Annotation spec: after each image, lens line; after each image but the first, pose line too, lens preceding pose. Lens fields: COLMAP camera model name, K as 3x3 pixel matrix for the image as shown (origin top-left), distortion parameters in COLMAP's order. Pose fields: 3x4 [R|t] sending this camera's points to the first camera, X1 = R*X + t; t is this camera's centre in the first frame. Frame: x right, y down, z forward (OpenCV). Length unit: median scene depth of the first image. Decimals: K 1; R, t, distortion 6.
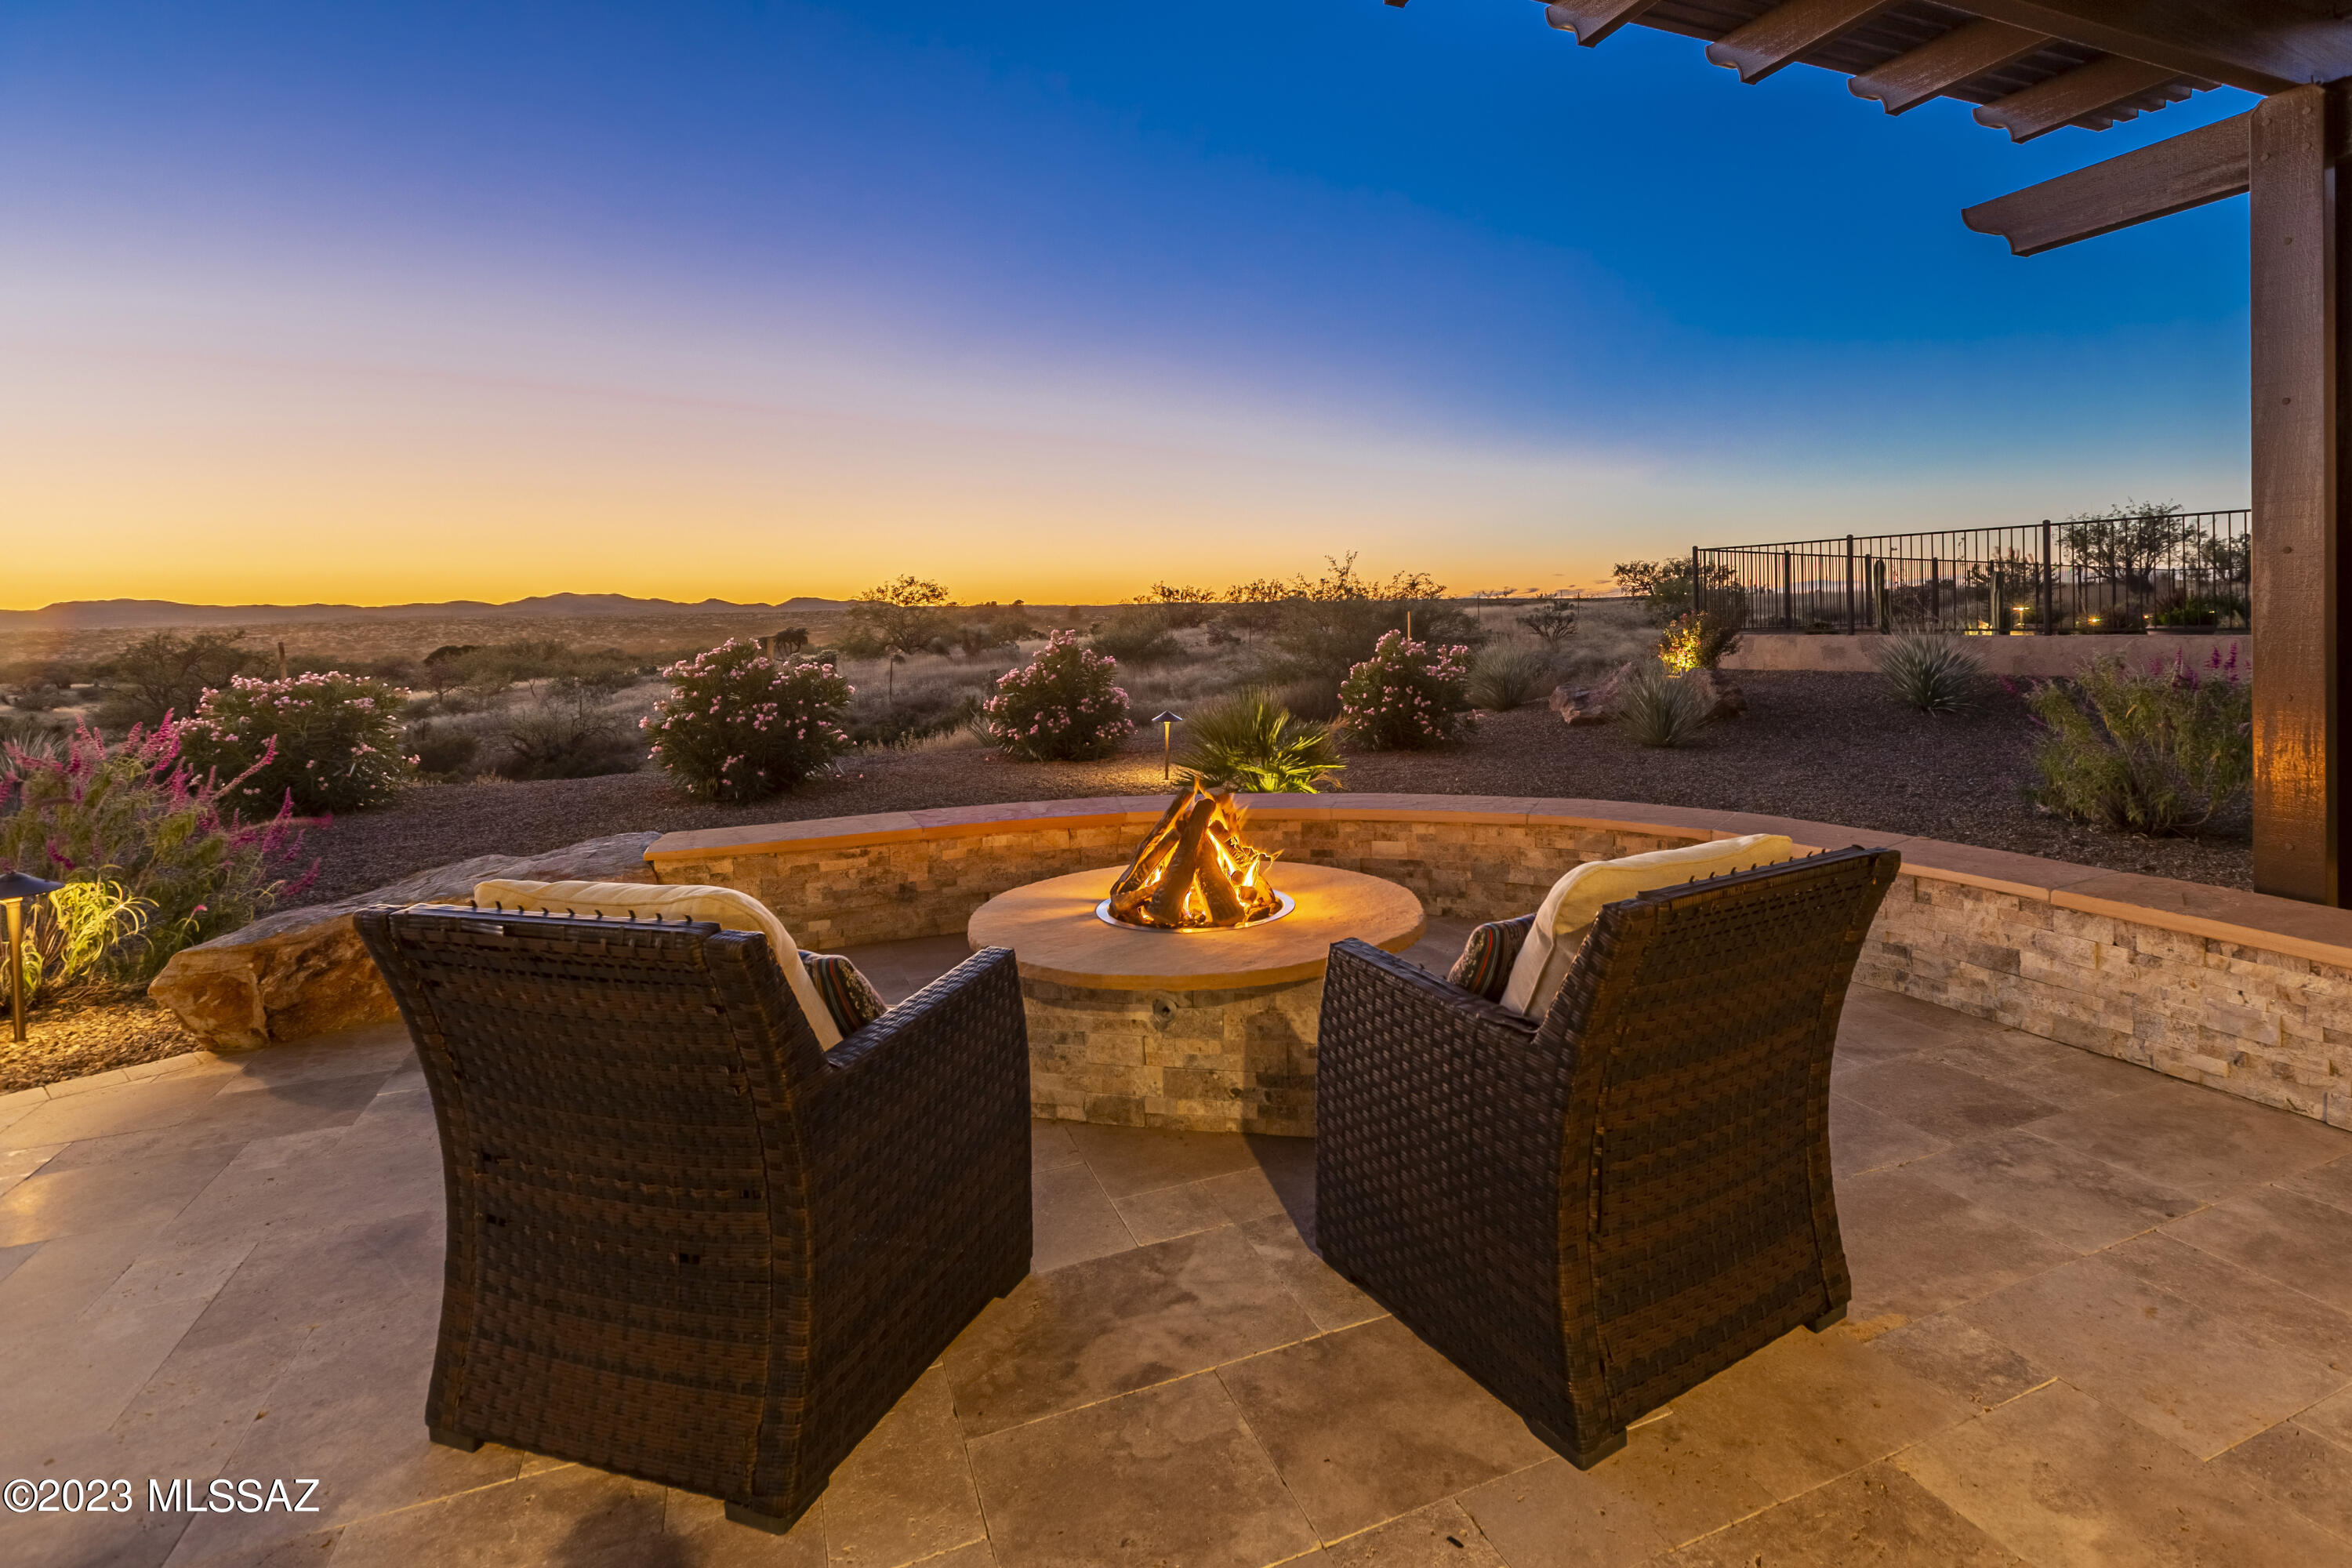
lens RADIAL K [[1139.5, 0, 1253.1], [0, 1139.5, 695.3], [0, 0, 1]] dist [0.001484, -0.000316]
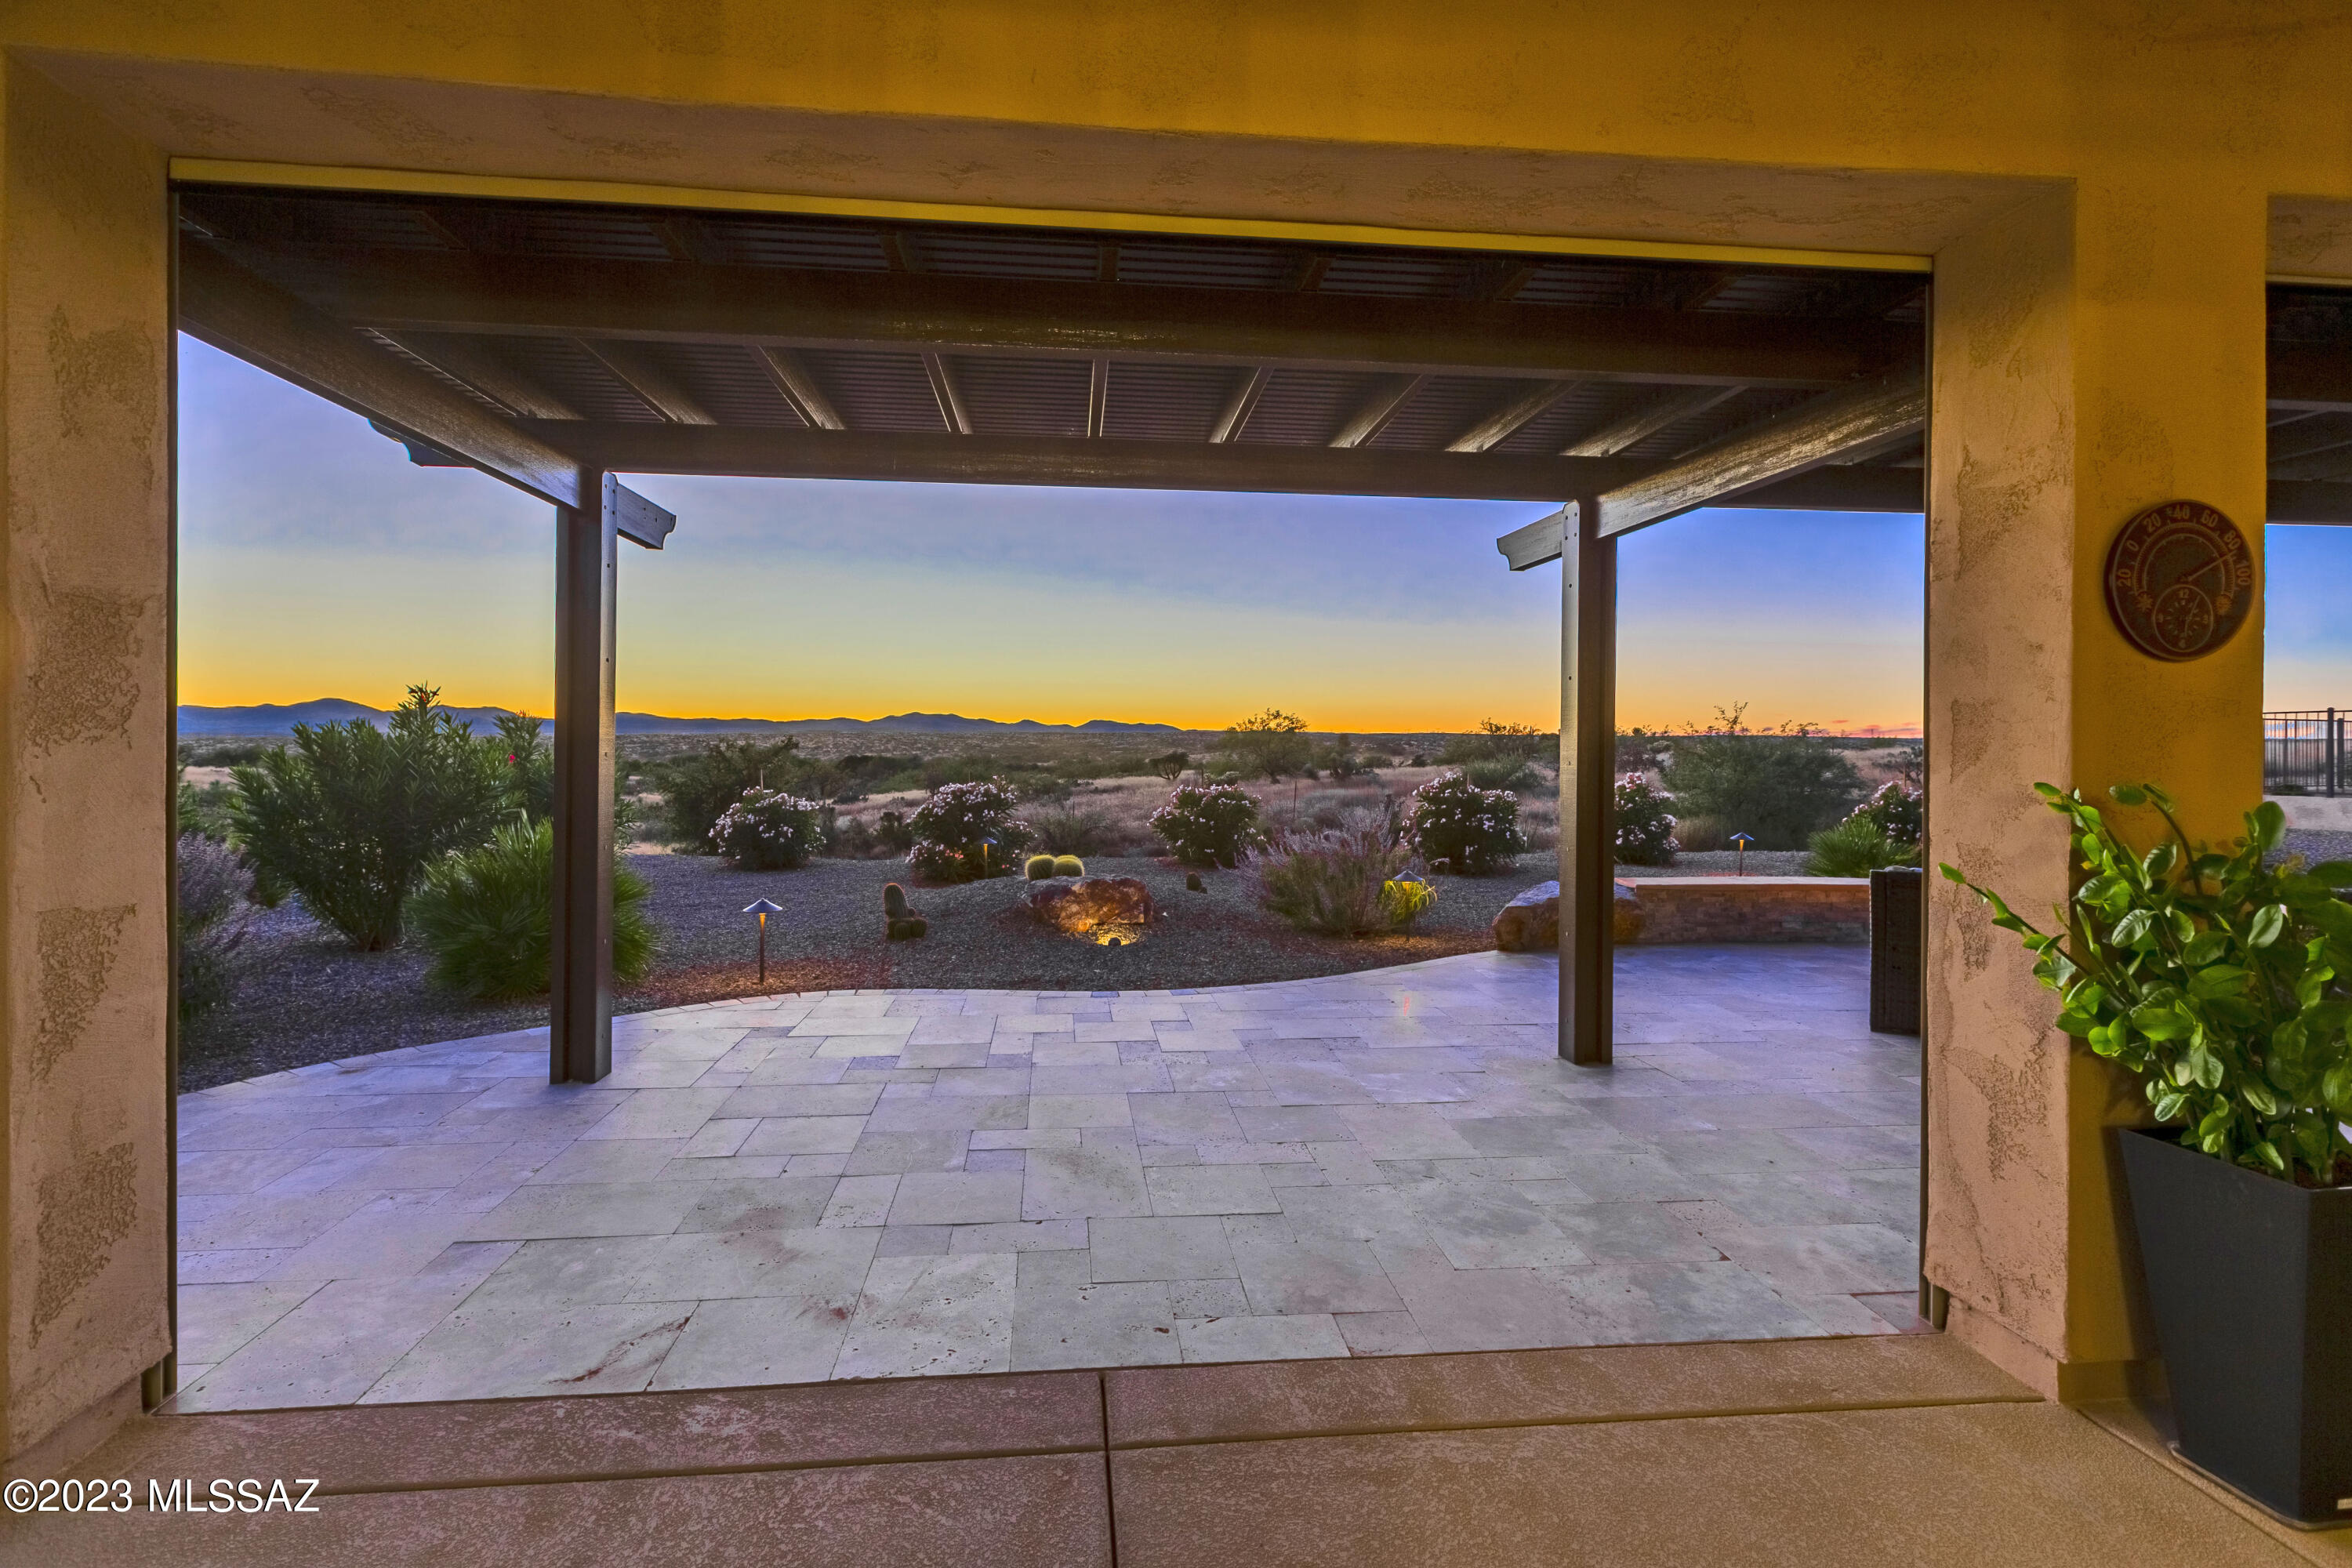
lens RADIAL K [[1080.0, 0, 1172.4], [0, 1080.0, 748.1], [0, 0, 1]] dist [0.004223, -0.001254]
pose [[0.950124, 0.027399, -0.310666, -0.283135], [-0.047453, 0.997236, -0.057178, 0.016128], [0.308240, 0.069069, 0.948798, -0.453706]]
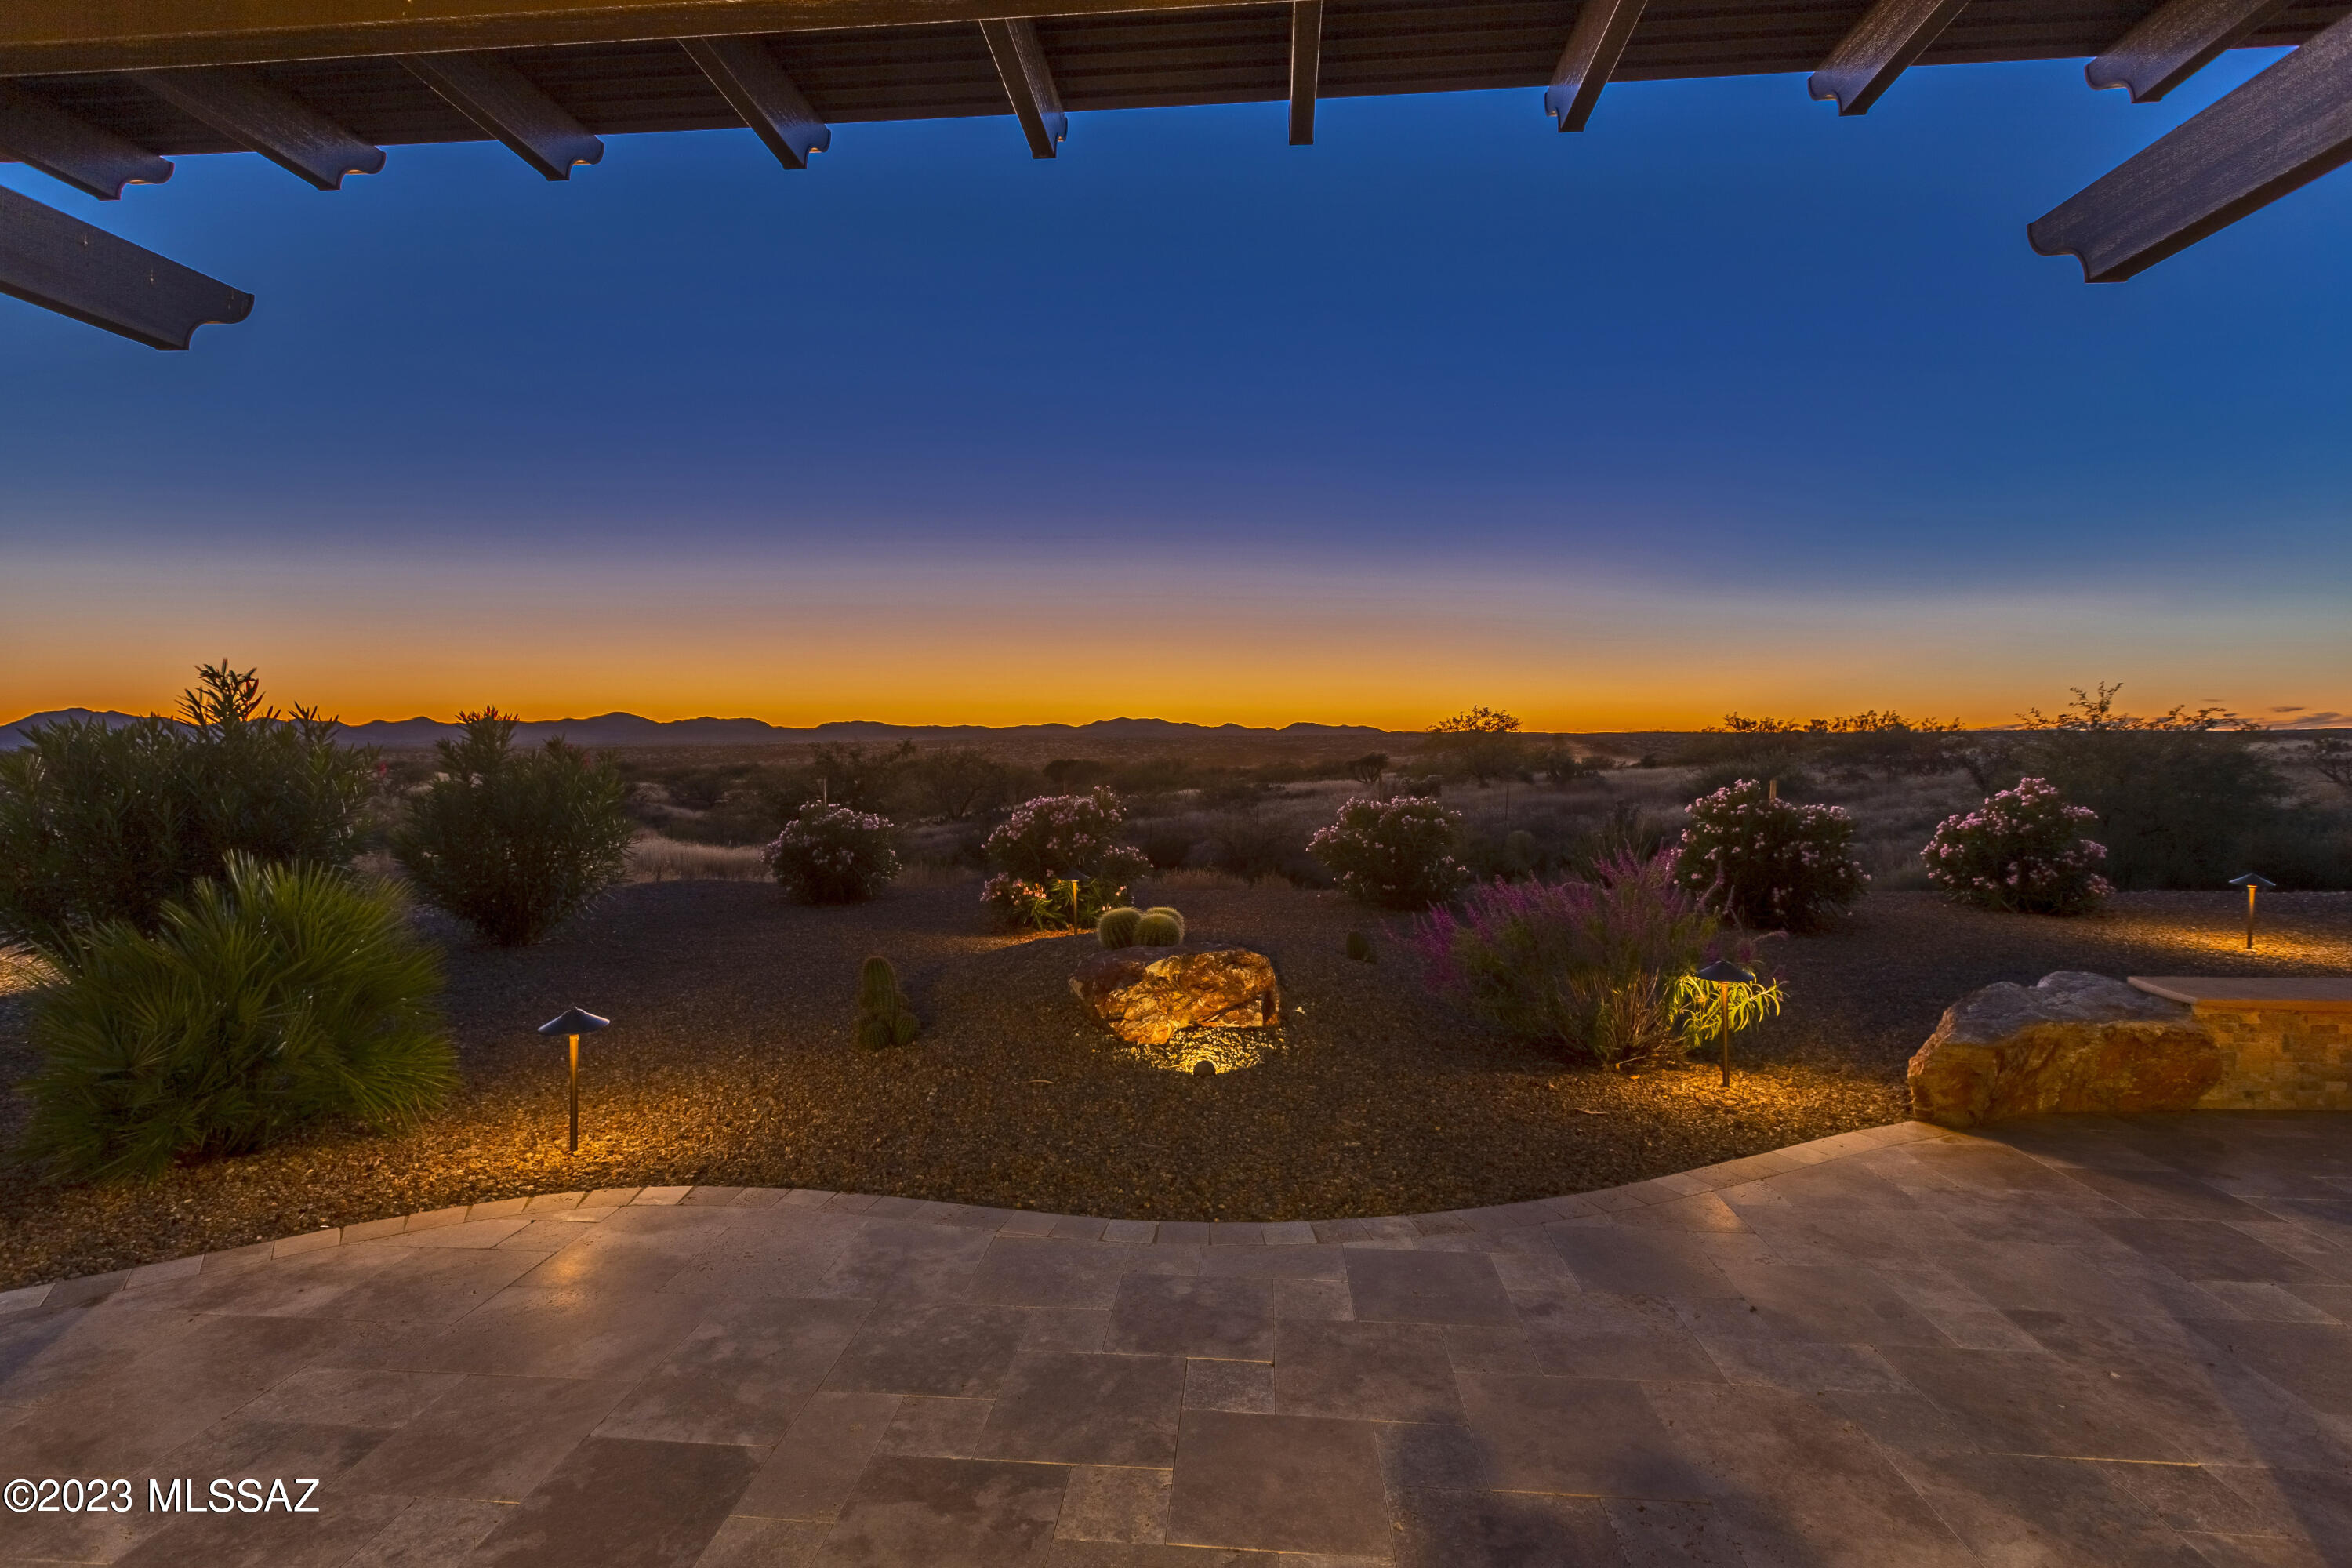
lens RADIAL K [[1080.0, 0, 1172.4], [0, 1080.0, 748.1], [0, 0, 1]] dist [0.004223, -0.001254]
pose [[0.876579, 0.018018, -0.480920, -0.347875], [-0.048389, 0.997535, -0.050826, -0.000594], [0.478819, 0.067824, 0.875290, -0.156212]]
